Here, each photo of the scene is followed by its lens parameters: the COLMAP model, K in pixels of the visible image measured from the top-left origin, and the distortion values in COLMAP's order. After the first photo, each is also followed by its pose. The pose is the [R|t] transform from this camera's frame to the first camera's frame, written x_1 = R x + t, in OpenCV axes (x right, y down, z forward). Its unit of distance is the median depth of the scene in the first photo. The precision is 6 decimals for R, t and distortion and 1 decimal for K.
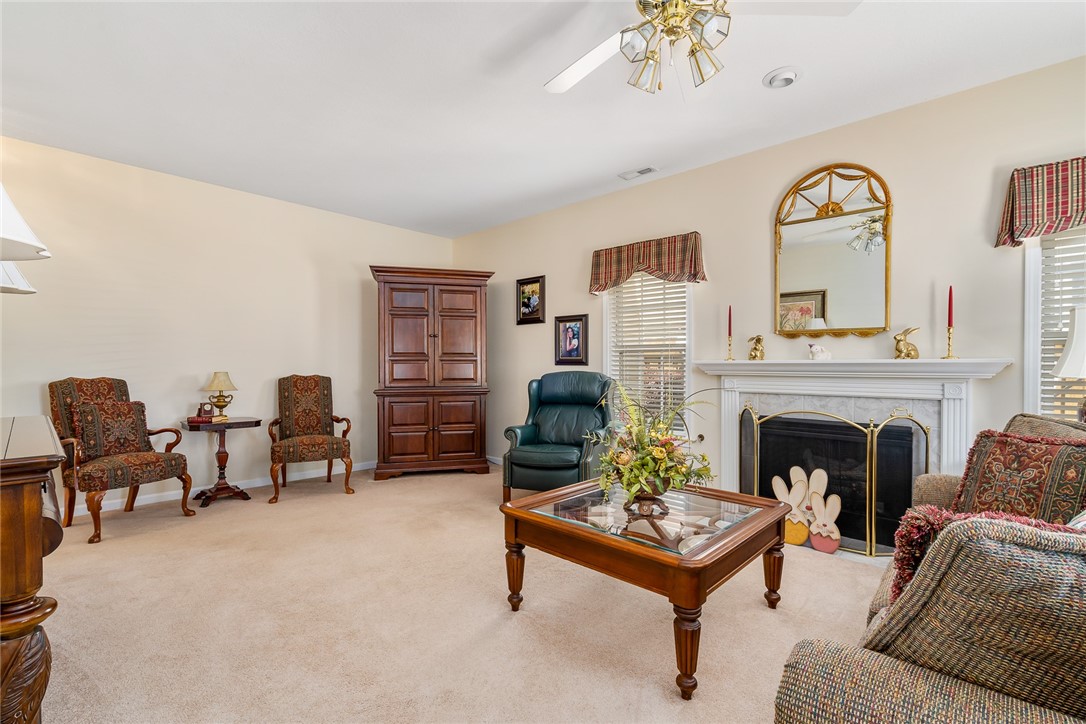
lens RADIAL K [[492.9, 0, 539.6], [0, 492.9, 366.7], [0, 0, 1]] dist [0.001817, -0.000288]
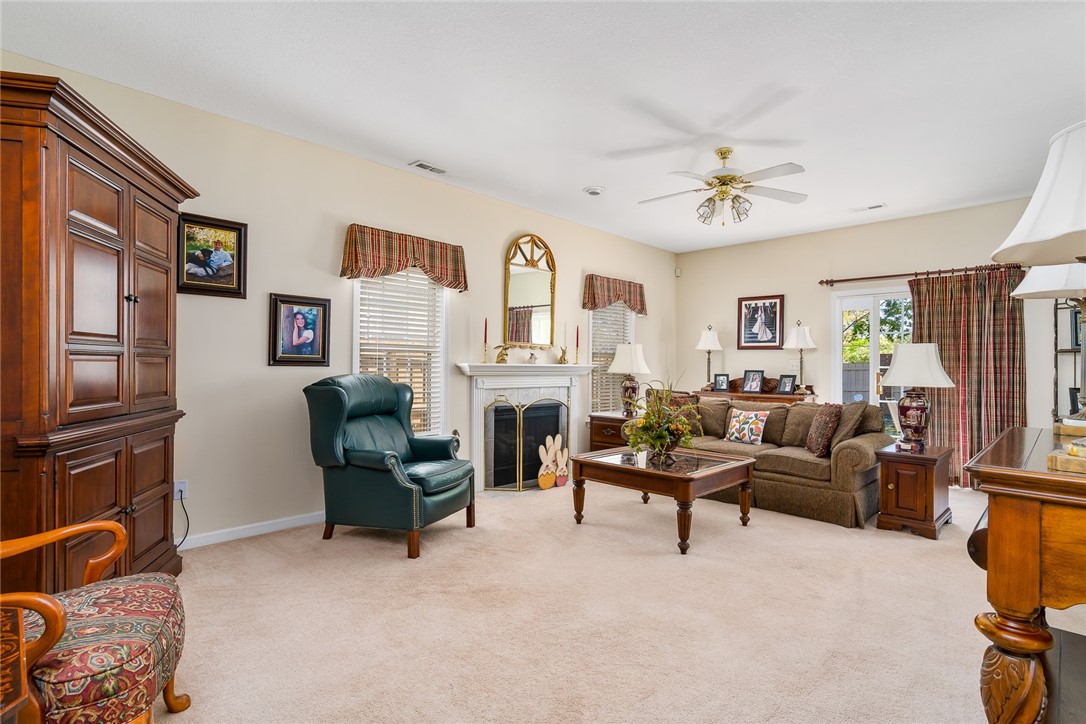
lens RADIAL K [[531.6, 0, 539.0], [0, 531.6, 366.7], [0, 0, 1]] dist [-0.001247, -0.000234]
pose [[0.025055, 0.000038, 0.999686, -0.887268], [-0.005581, 0.999984, 0.000102, -0.004674], [-0.999671, -0.005581, 0.025055, 0.804463]]
